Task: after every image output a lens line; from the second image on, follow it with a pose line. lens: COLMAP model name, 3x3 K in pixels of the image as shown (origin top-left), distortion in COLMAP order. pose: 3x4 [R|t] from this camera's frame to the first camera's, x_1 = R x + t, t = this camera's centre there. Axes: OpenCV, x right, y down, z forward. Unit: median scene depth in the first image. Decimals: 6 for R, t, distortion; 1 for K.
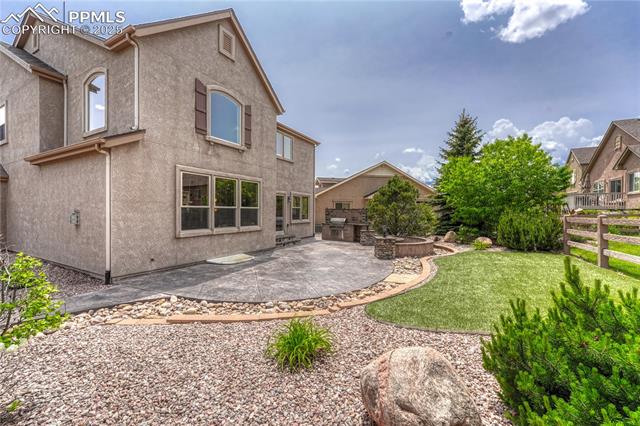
lens RADIAL K [[260.0, 0, 329.7], [0, 260.0, 216.4], [0, 0, 1]] dist [-0.005841, 0.000430]
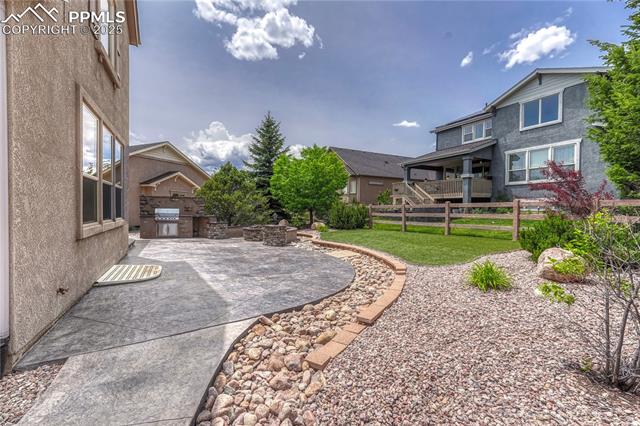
lens RADIAL K [[268.4, 0, 321.2], [0, 268.4, 212.5], [0, 0, 1]] dist [-0.002148, -0.000381]
pose [[0.559139, -0.009960, 0.829014, -0.634202], [0.006992, 0.999949, 0.007297, 0.028116], [-0.829044, 0.001717, 0.559180, 0.303157]]
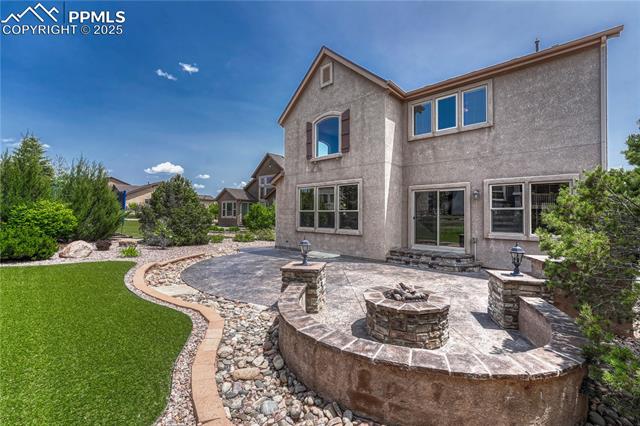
lens RADIAL K [[260.0, 0, 331.9], [0, 260.0, 207.9], [0, 0, 1]] dist [-0.005841, 0.000430]
pose [[-0.238036, -0.021842, -0.971011, 0.763111], [-0.024638, 0.999561, -0.016445, -0.031110], [0.970944, 0.020009, -0.238469, 1.339087]]
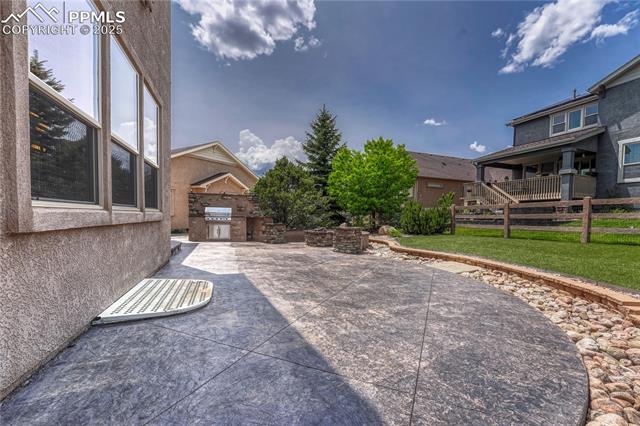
lens RADIAL K [[260.0, 0, 333.7], [0, 260.0, 224.6], [0, 0, 1]] dist [-0.005841, 0.000430]
pose [[0.637721, -0.018186, 0.770053, -0.497782], [-0.000324, 0.999715, 0.023878, 0.060553], [-0.770267, -0.015477, 0.637533, 0.596029]]
